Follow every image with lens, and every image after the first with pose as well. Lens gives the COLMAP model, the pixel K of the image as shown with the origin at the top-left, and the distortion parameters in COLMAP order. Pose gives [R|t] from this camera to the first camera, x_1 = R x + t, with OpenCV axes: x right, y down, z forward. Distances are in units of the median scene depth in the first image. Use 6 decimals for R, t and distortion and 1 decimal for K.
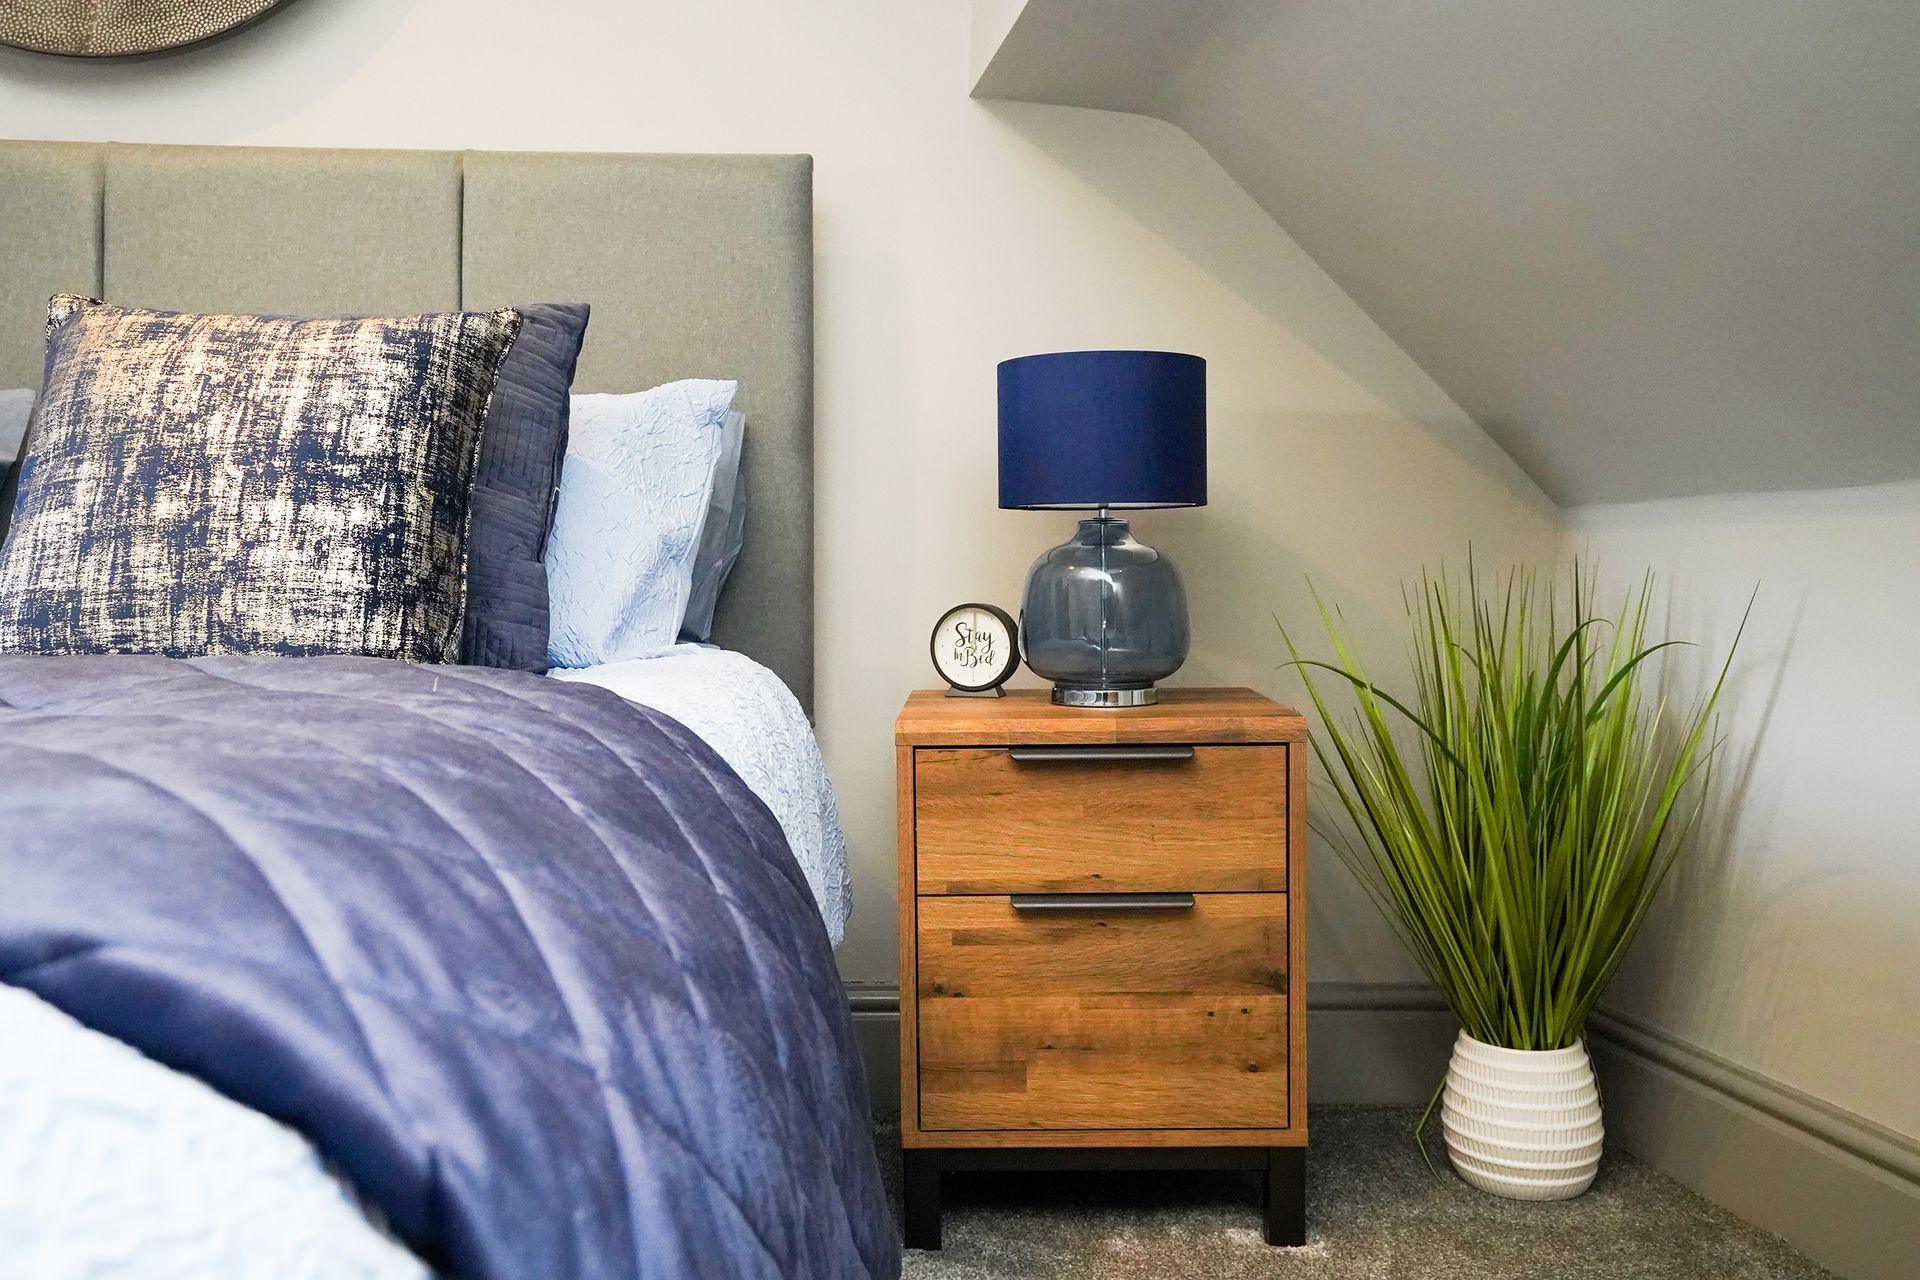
lens RADIAL K [[1599.9, 0, 973.1], [0, 1599.9, 637.3], [0, 0, 1]] dist [0.013267, 0.057409]
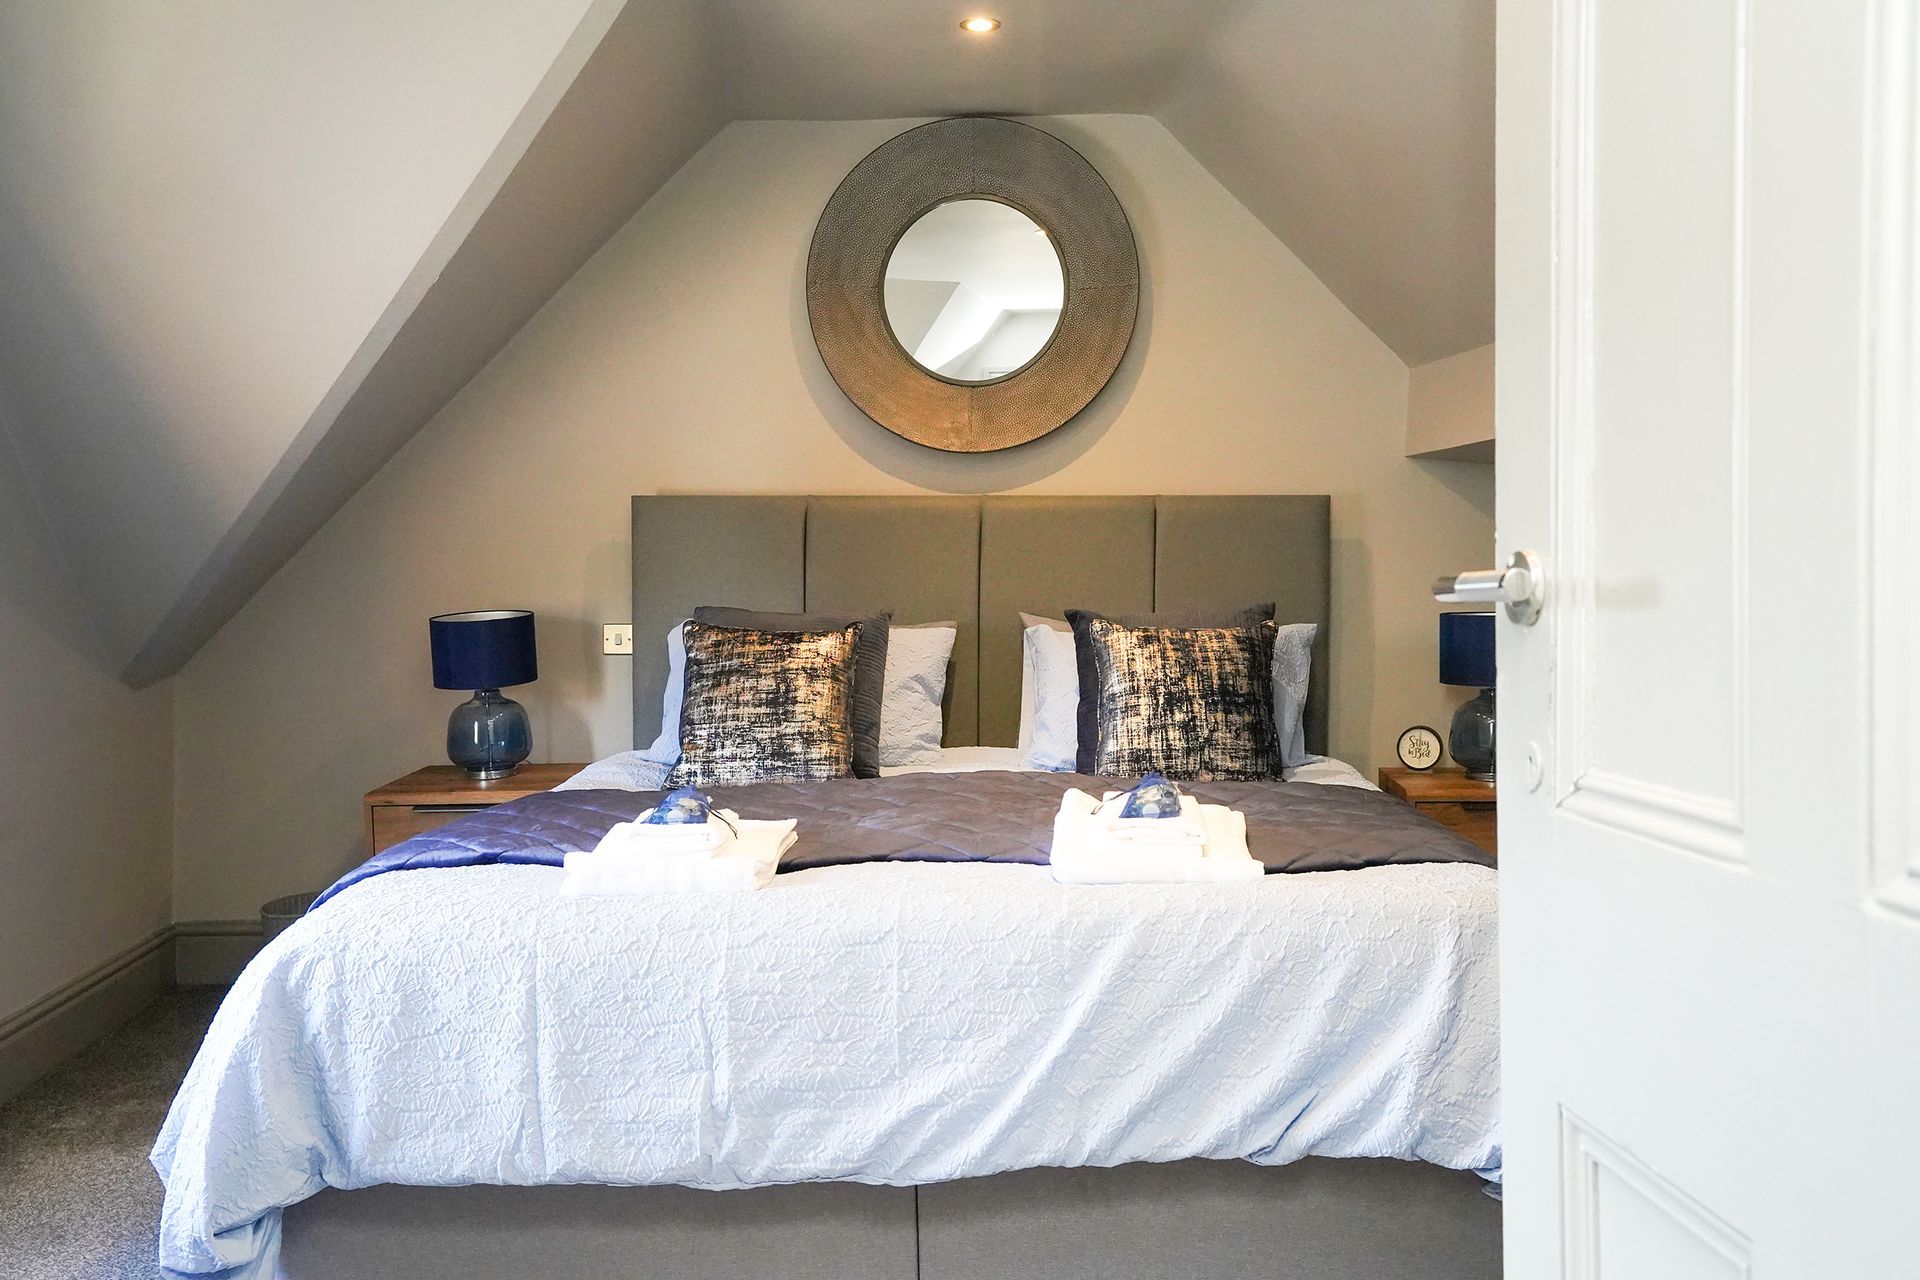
lens RADIAL K [[1599.9, 0, 1031.6], [0, 1599.9, 644.2], [0, 0, 1]] dist [0.013267, 0.057409]
pose [[0.999111, 0.001576, -0.042116, -0.577024], [-0.001292, 0.999976, 0.006765, -0.197146], [0.042126, -0.006704, 0.999090, -1.469645]]
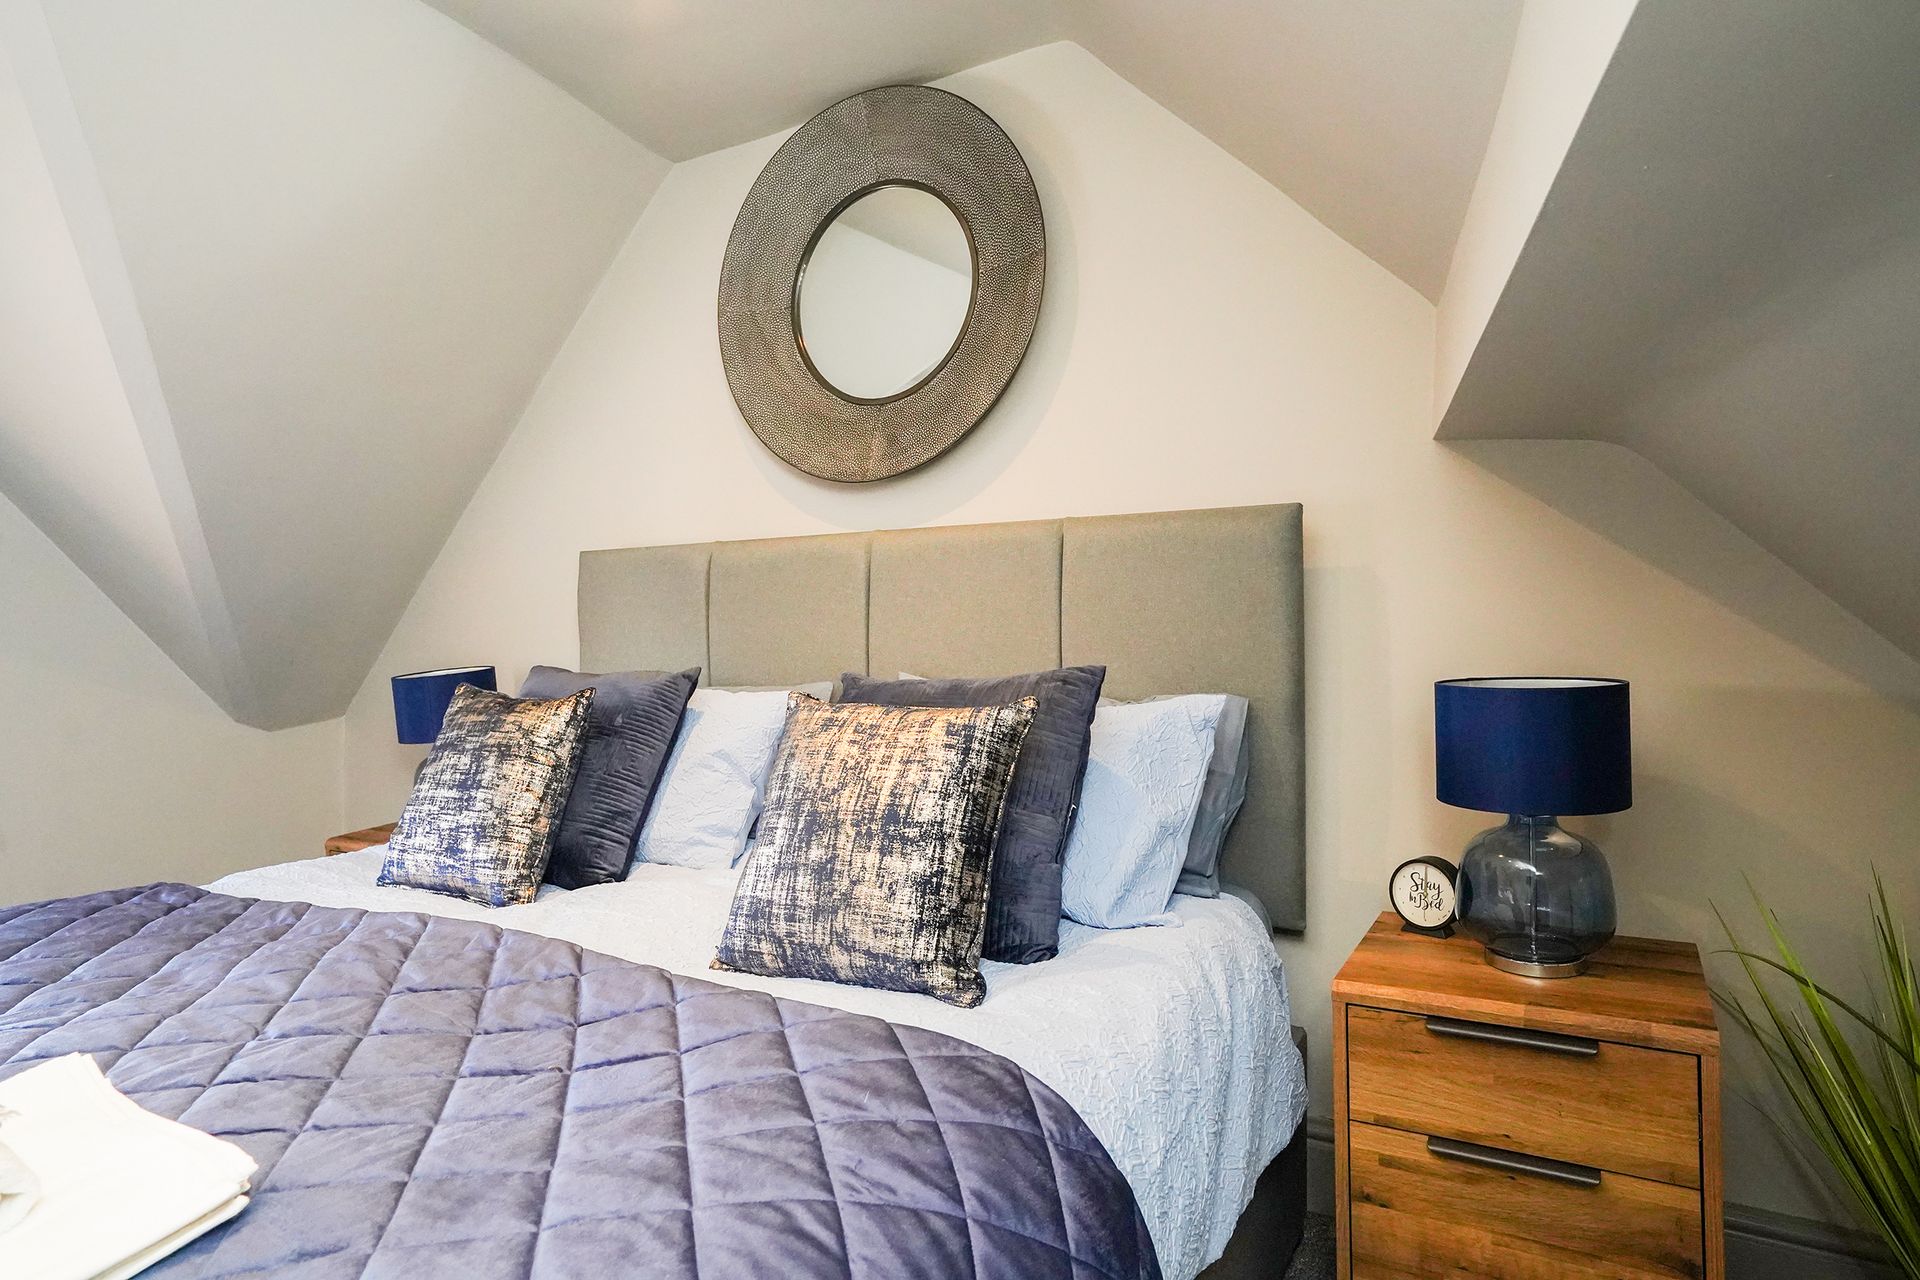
lens RADIAL K [[1080.1, 0, 953.3], [0, 1080.1, 637.7], [0, 0, 1]] dist [-0.016380, 0.012644]
pose [[0.858446, -0.005759, -0.512872, 0.169328], [-0.004616, 0.999810, -0.018954, -0.255912], [0.512884, 0.018638, 0.858256, 0.114325]]
